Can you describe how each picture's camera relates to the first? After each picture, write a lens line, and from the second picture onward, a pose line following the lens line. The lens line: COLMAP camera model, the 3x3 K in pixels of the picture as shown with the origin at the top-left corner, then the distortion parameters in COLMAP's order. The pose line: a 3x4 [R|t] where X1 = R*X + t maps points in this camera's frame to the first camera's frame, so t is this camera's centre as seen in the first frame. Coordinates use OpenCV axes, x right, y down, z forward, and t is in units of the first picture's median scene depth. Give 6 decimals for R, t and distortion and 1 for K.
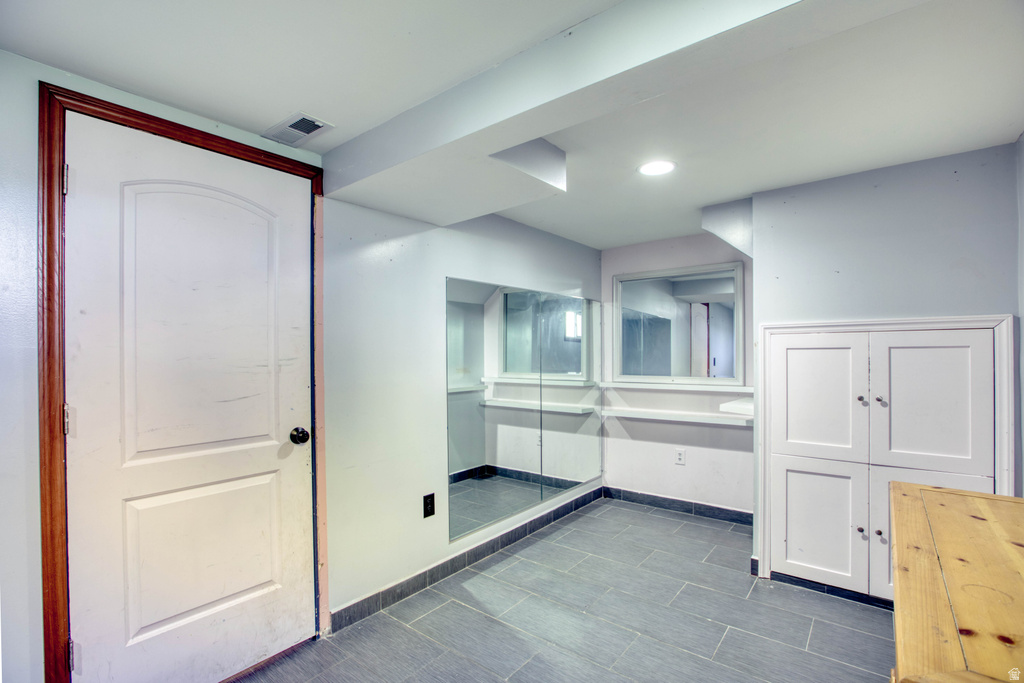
lens RADIAL K [[467.0, 0, 508.5], [0, 467.0, 363.7], [0, 0, 1]] dist [-0.029377, 0.000516]
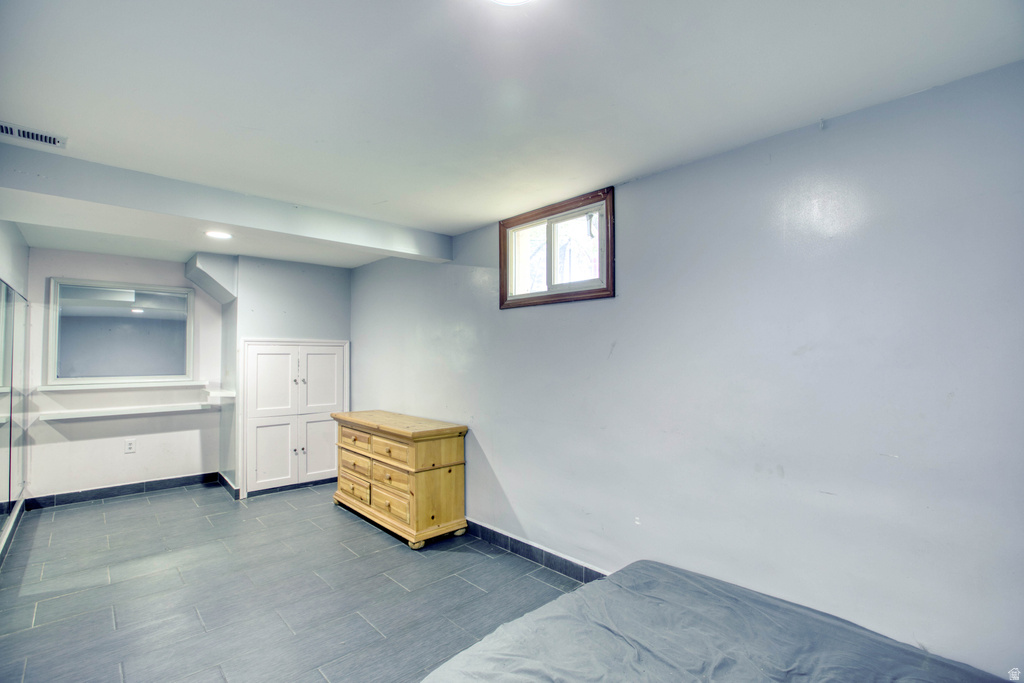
lens RADIAL K [[478.4, 0, 517.2], [0, 478.4, 330.7], [0, 0, 1]] dist [-0.035975, 0.000103]
pose [[0.135716, 0.057658, 0.989069, -0.976047], [0.021162, 0.997909, -0.061077, 0.008088], [-0.990522, 0.029220, 0.134212, -0.171810]]
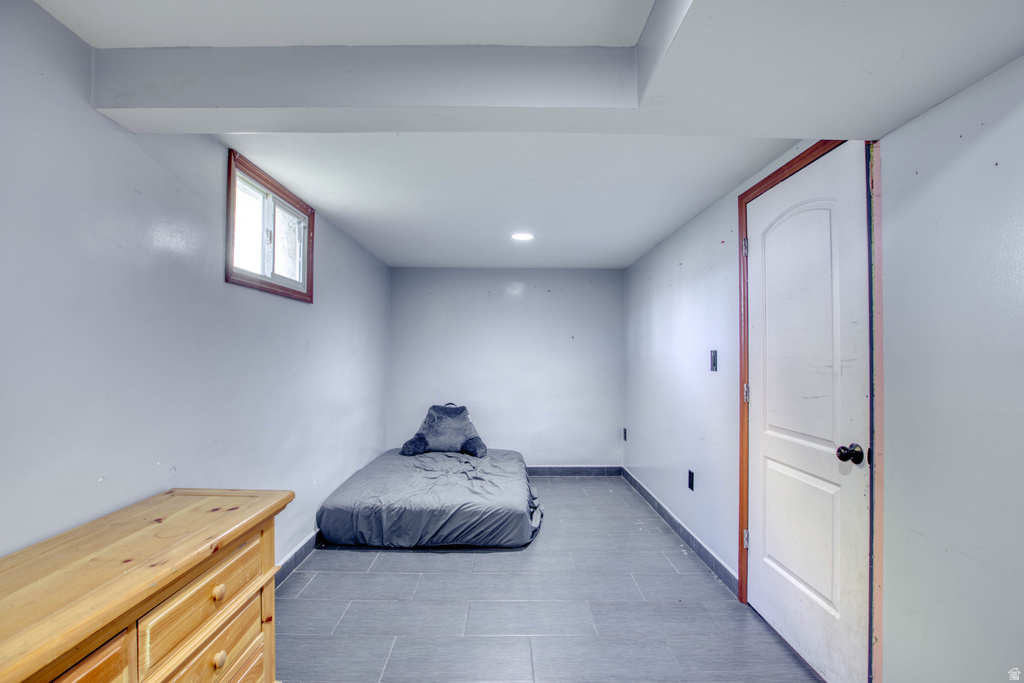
lens RADIAL K [[467.0, 0, 508.5], [0, 467.0, 363.7], [0, 0, 1]] dist [-0.029377, 0.000516]
pose [[-0.771421, 0.014413, -0.636162, 0.421328], [-0.013089, 0.999173, 0.038509, -0.021282], [0.636190, 0.038034, -0.770594, 0.977570]]
